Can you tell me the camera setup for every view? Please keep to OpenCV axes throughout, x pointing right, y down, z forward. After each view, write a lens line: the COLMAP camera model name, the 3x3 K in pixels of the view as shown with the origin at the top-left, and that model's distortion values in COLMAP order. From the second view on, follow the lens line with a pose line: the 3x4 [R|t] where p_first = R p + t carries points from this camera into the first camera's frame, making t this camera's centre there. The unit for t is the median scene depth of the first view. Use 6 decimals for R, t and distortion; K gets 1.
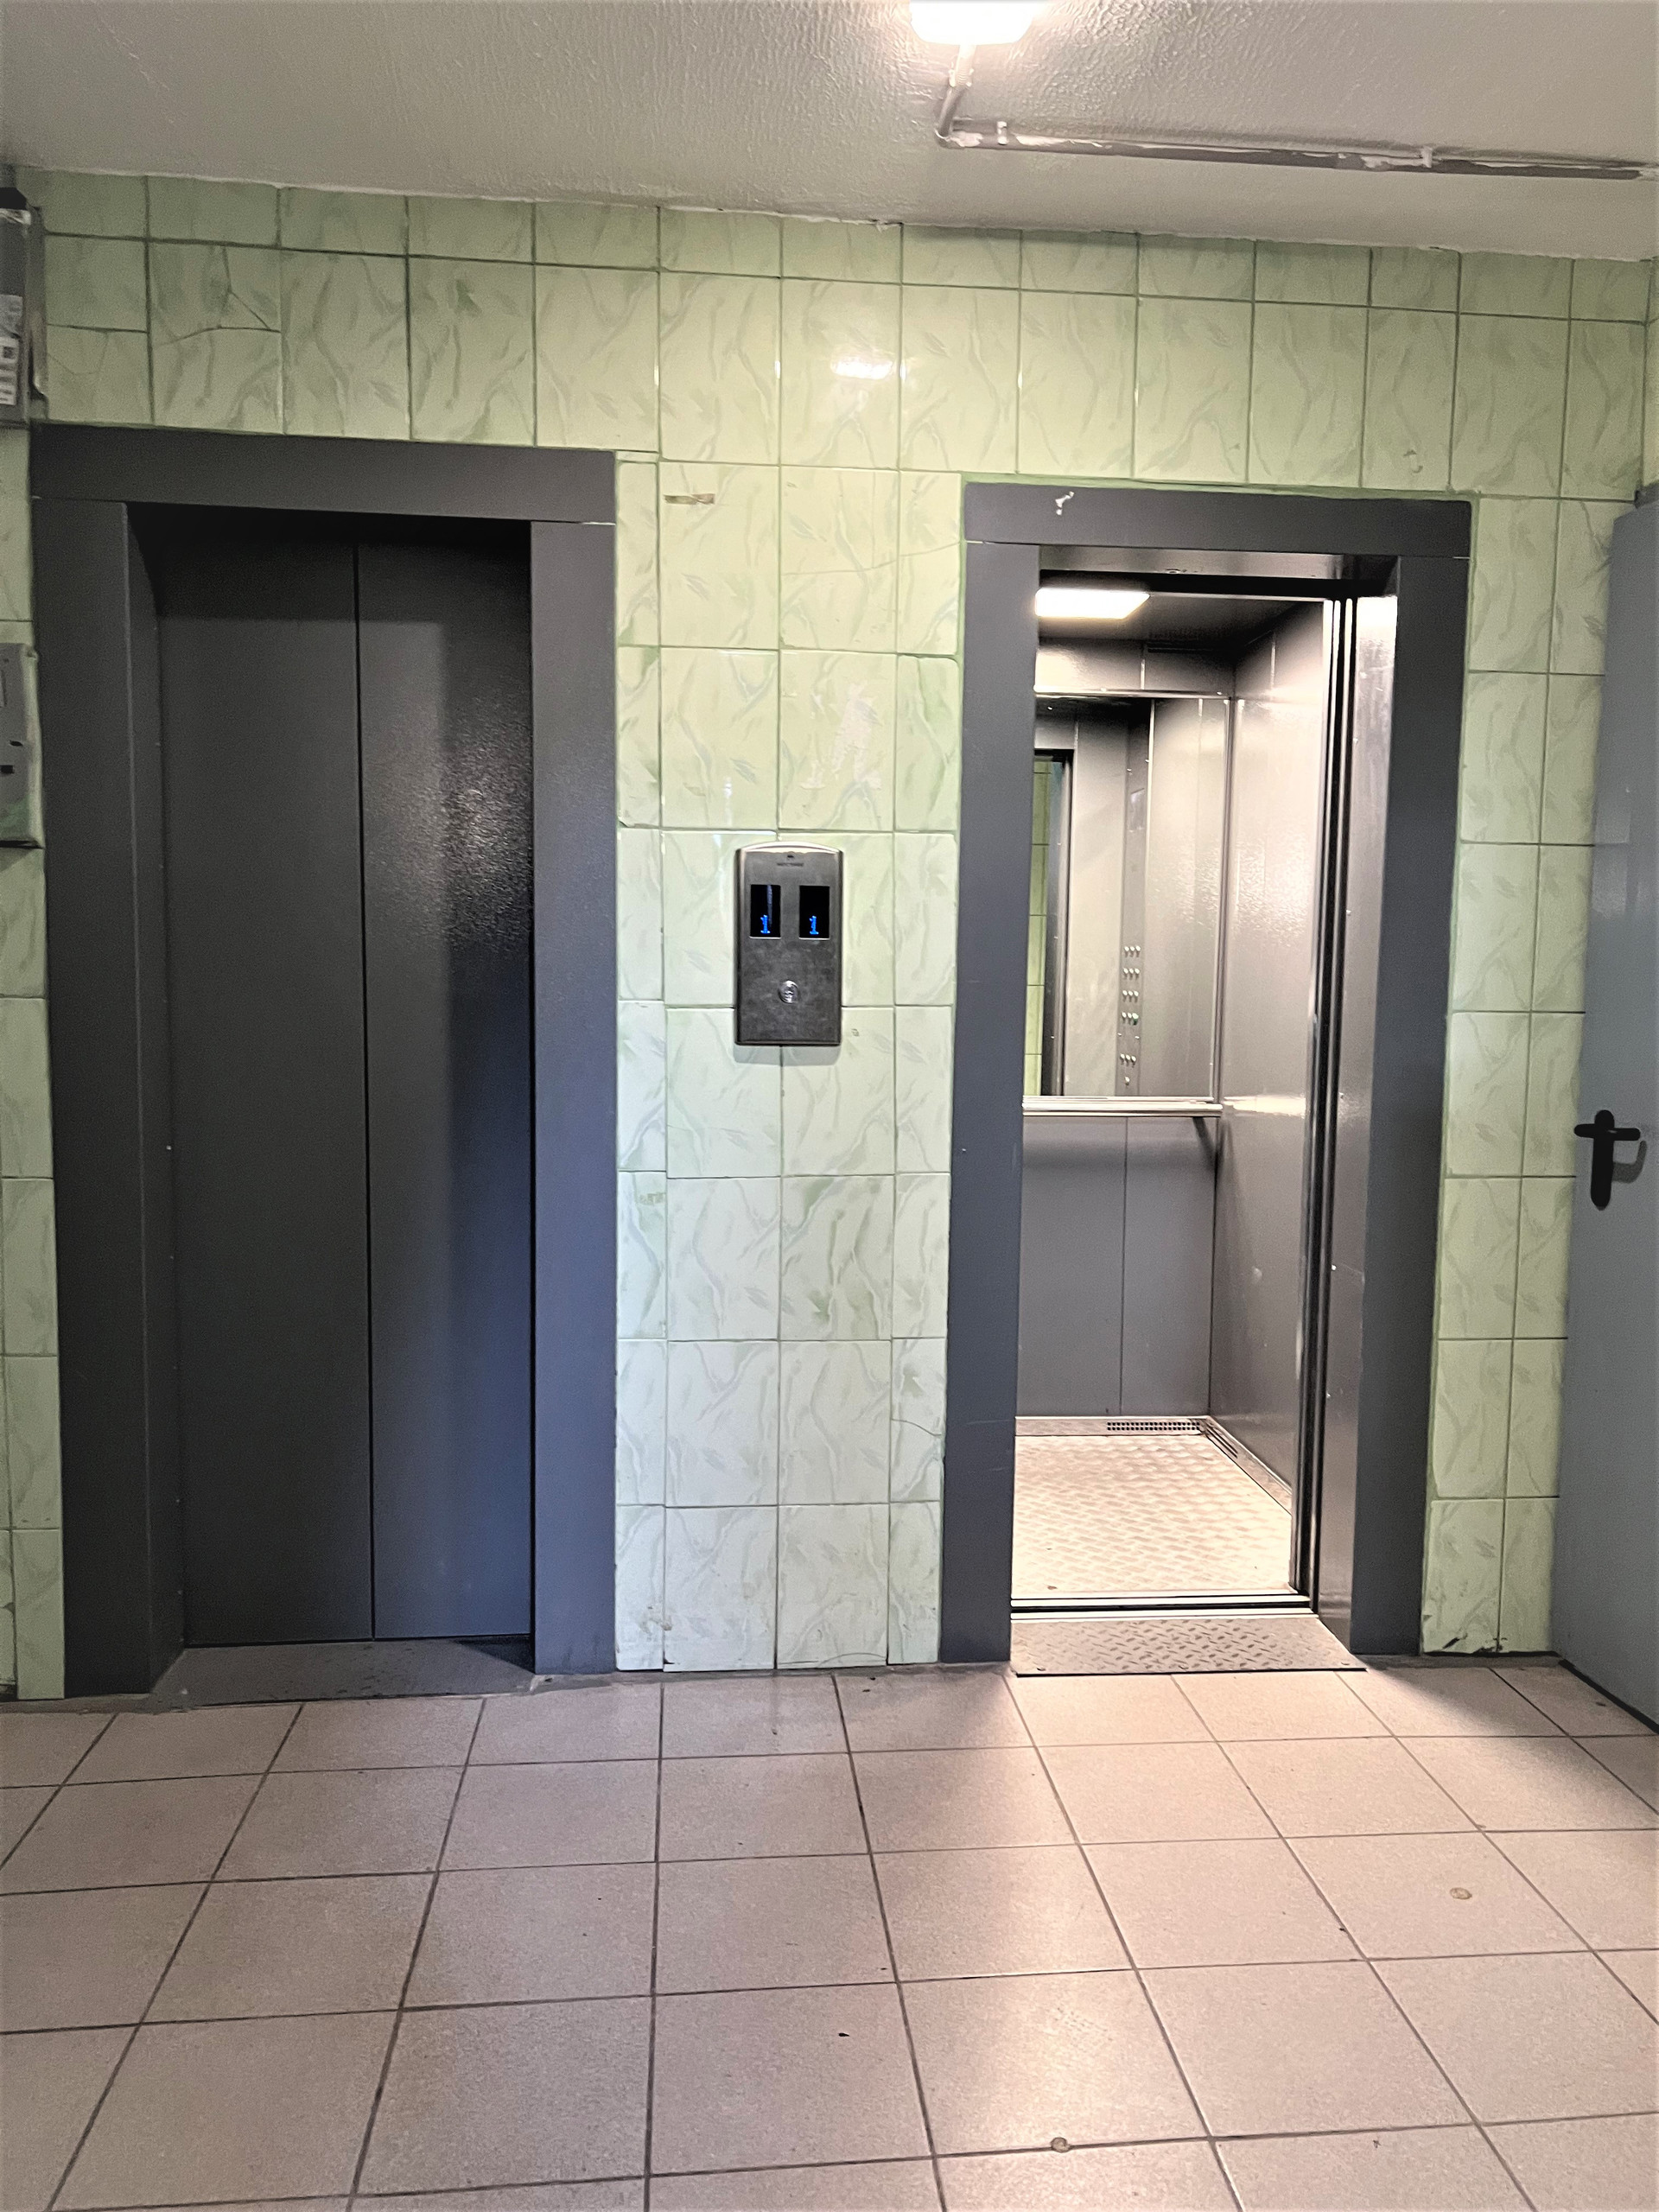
lens RADIAL K [[1666.3, 0, 830.9], [0, 1666.3, 1125.4], [0, 0, 1]] dist [0.054686, -0.064424]
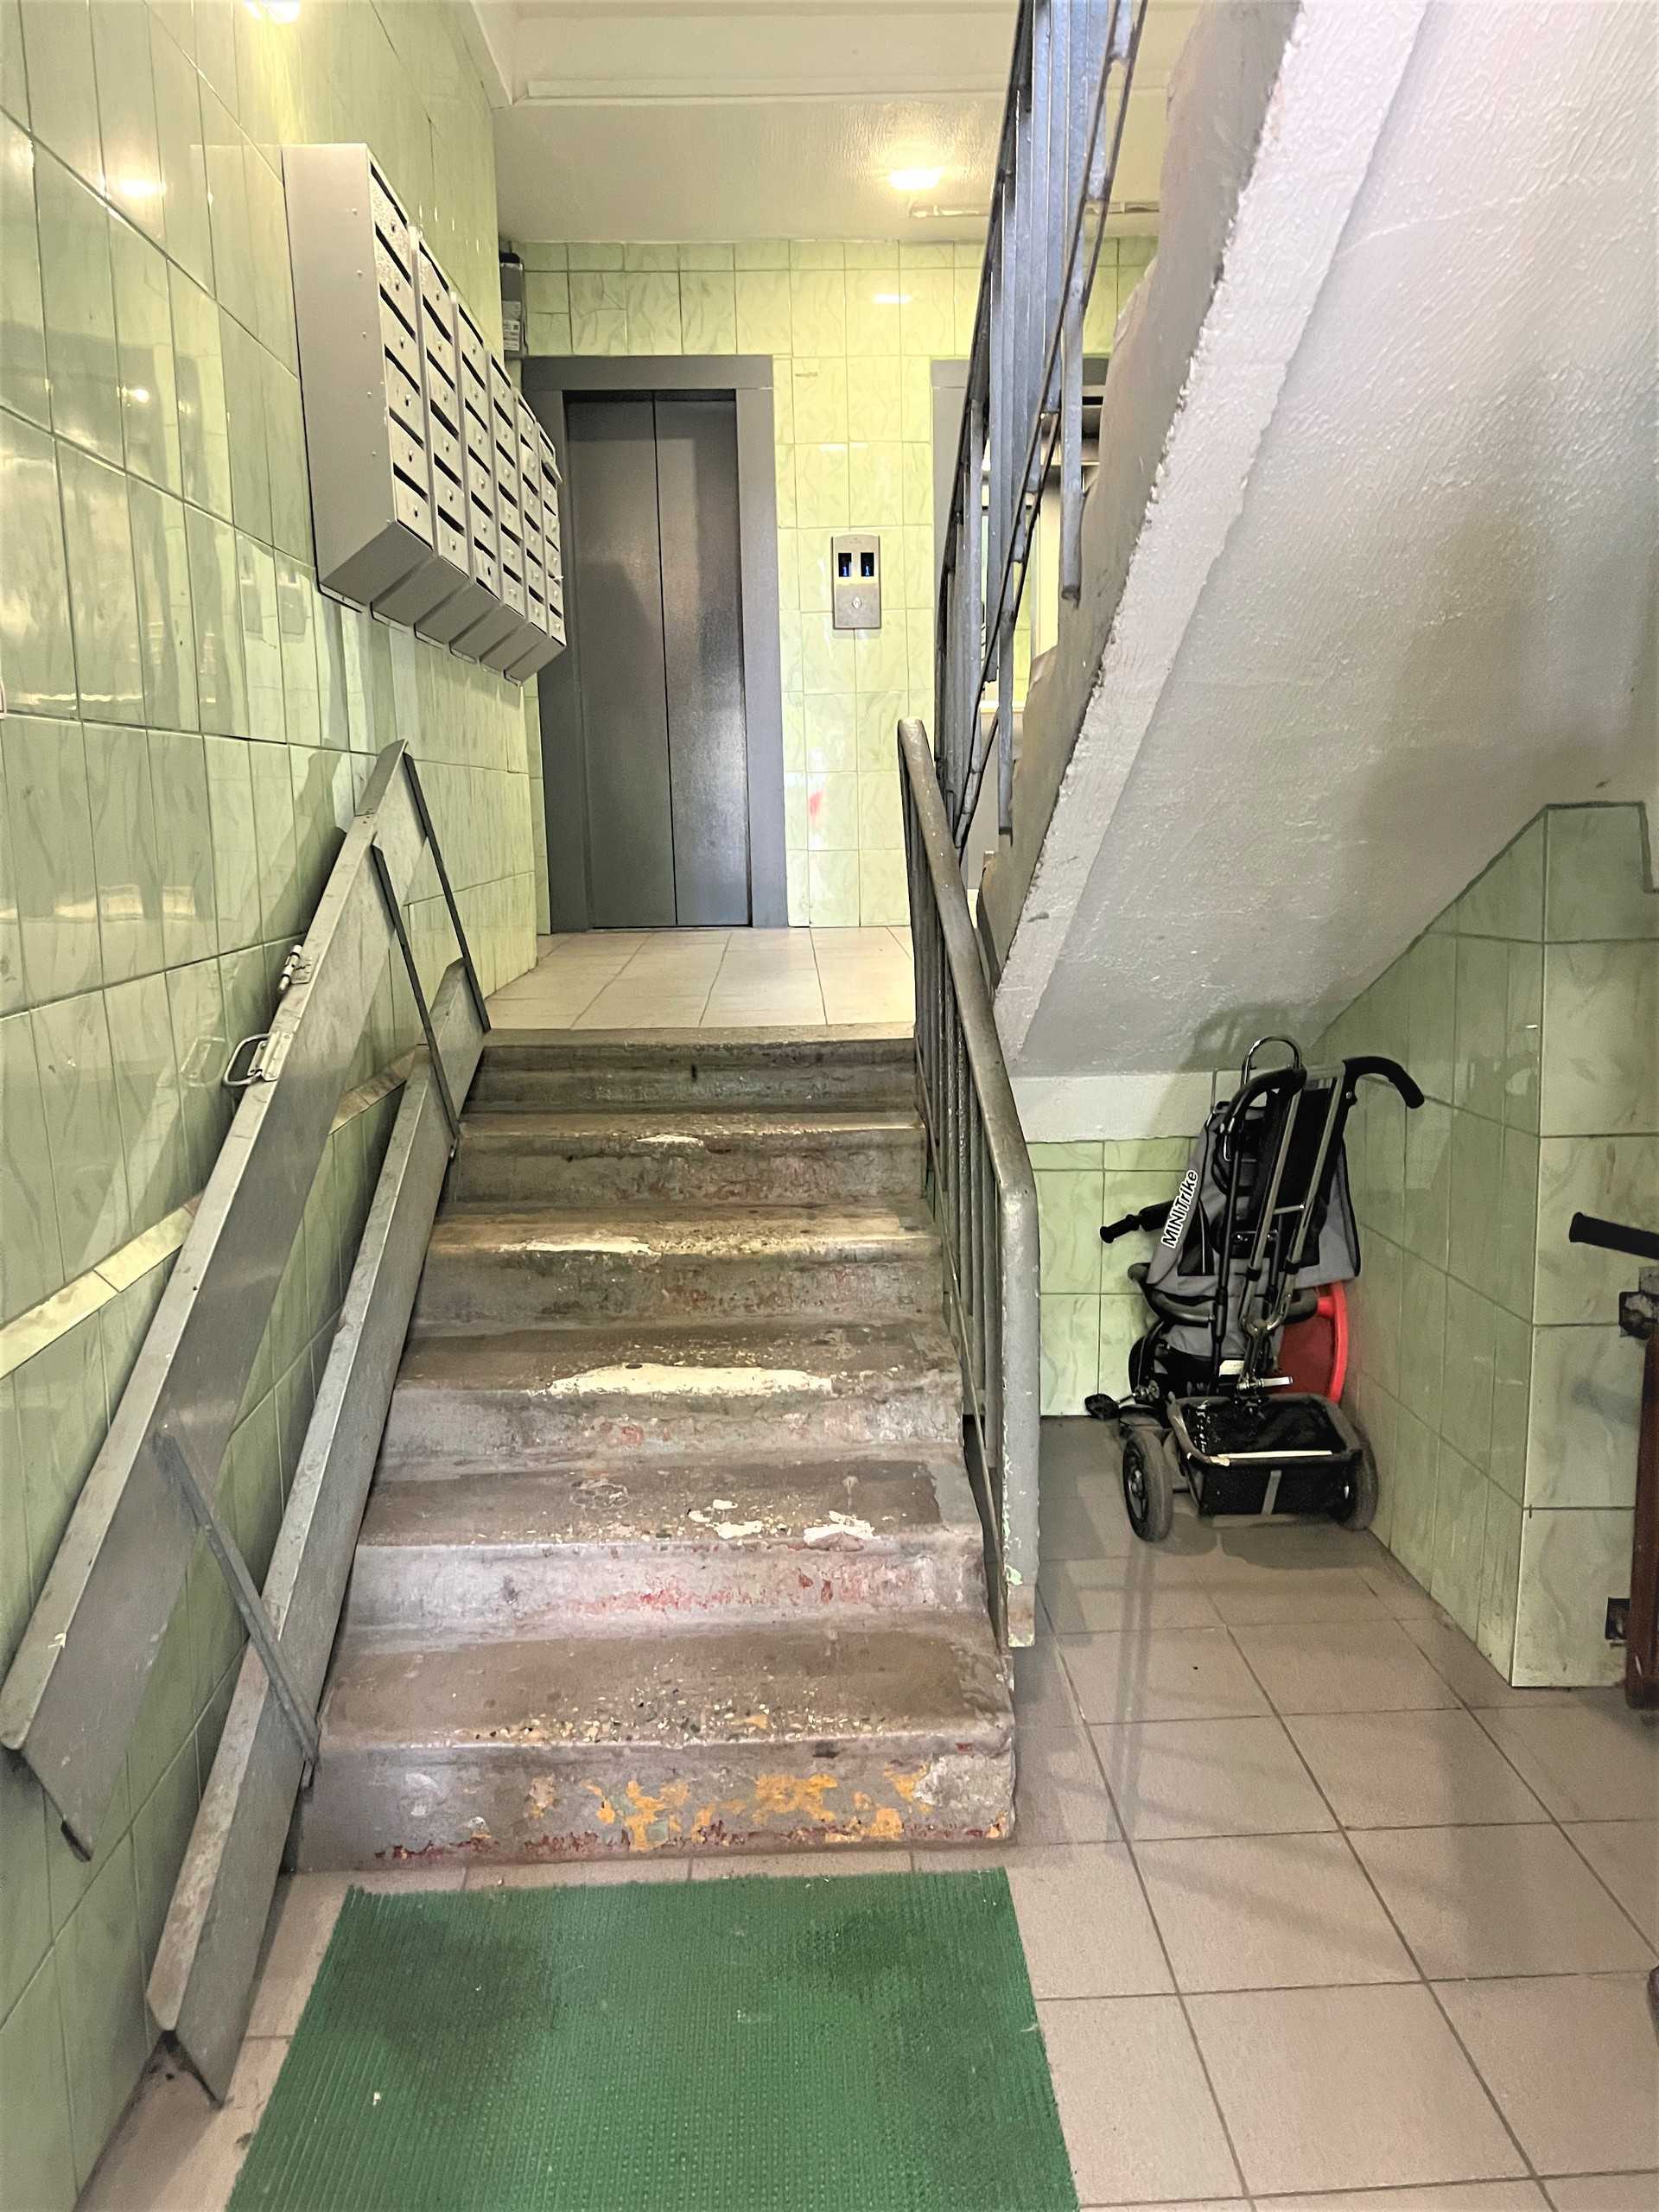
lens RADIAL K [[1666.3, 0, 824.6], [0, 1666.3, 1086.0], [0, 0, 1]] dist [0.054686, -0.064424]
pose [[0.997287, -0.021897, -0.070280, 0.076249], [0.027667, 0.996231, 0.082203, 0.386037], [0.068216, -0.083925, 0.994134, -1.298269]]
